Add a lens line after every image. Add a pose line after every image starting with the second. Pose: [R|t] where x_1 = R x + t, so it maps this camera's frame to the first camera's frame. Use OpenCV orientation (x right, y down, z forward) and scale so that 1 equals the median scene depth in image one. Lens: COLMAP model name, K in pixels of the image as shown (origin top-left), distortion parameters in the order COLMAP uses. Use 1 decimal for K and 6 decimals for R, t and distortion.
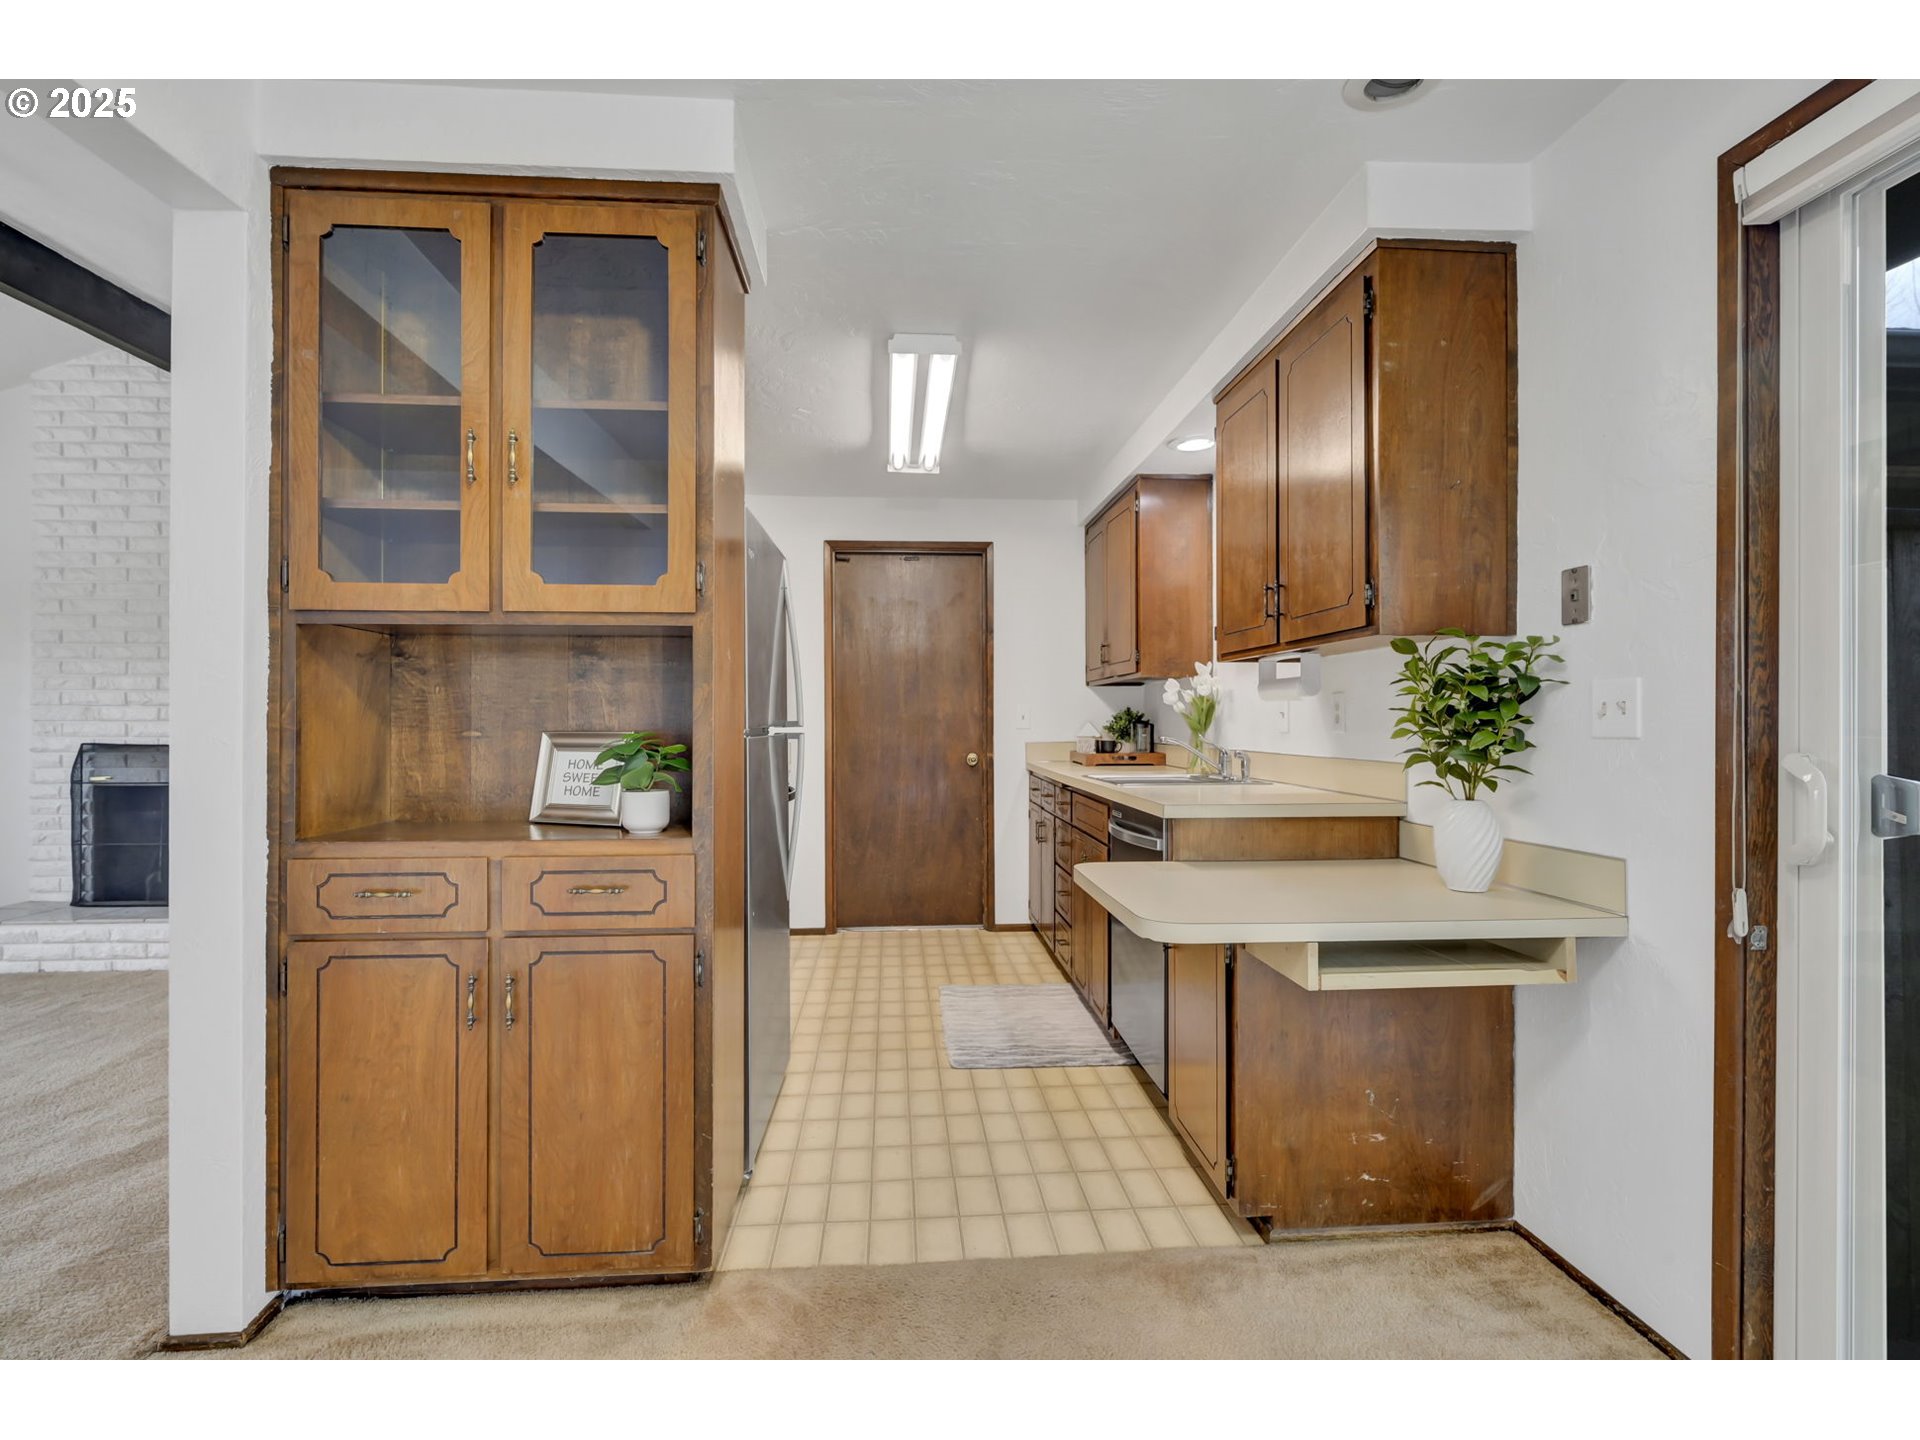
lens RADIAL K [[934.4, 0, 953.2], [0, 934.4, 722.8], [0, 0, 1]] dist [-0.000374, -0.000253]
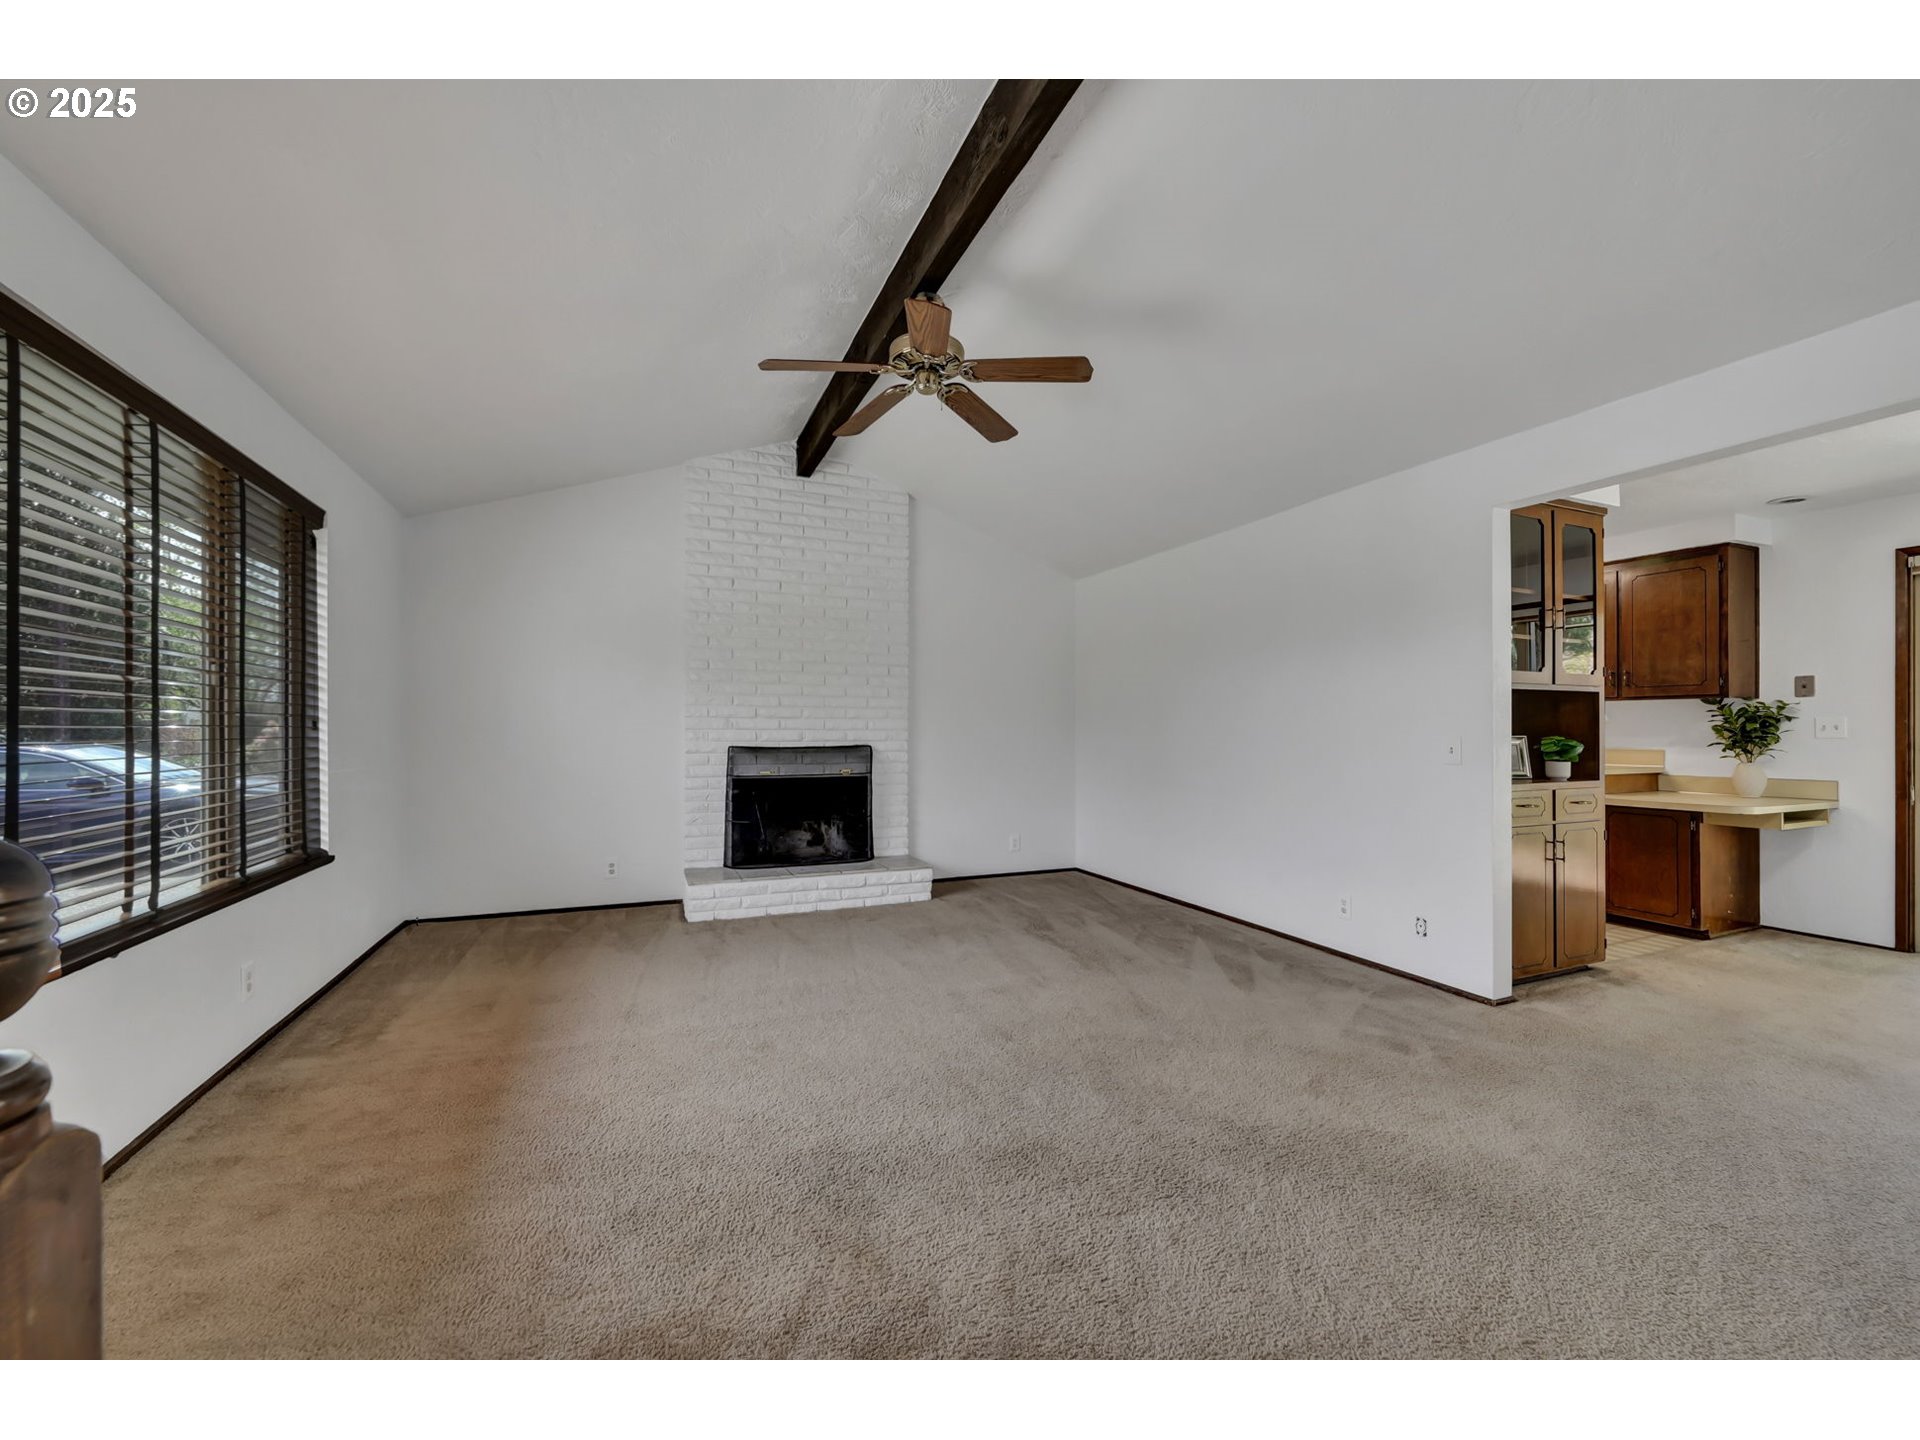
lens RADIAL K [[772.0, 0, 957.4], [0, 772.0, 726.7], [0, 0, 1]] dist [0.000102, -0.000174]
pose [[0.945679, 0.005202, 0.325061, -0.972694], [-0.002402, 0.999956, -0.009015, 0.003396], [-0.325094, 0.007744, 0.945650, -0.131560]]
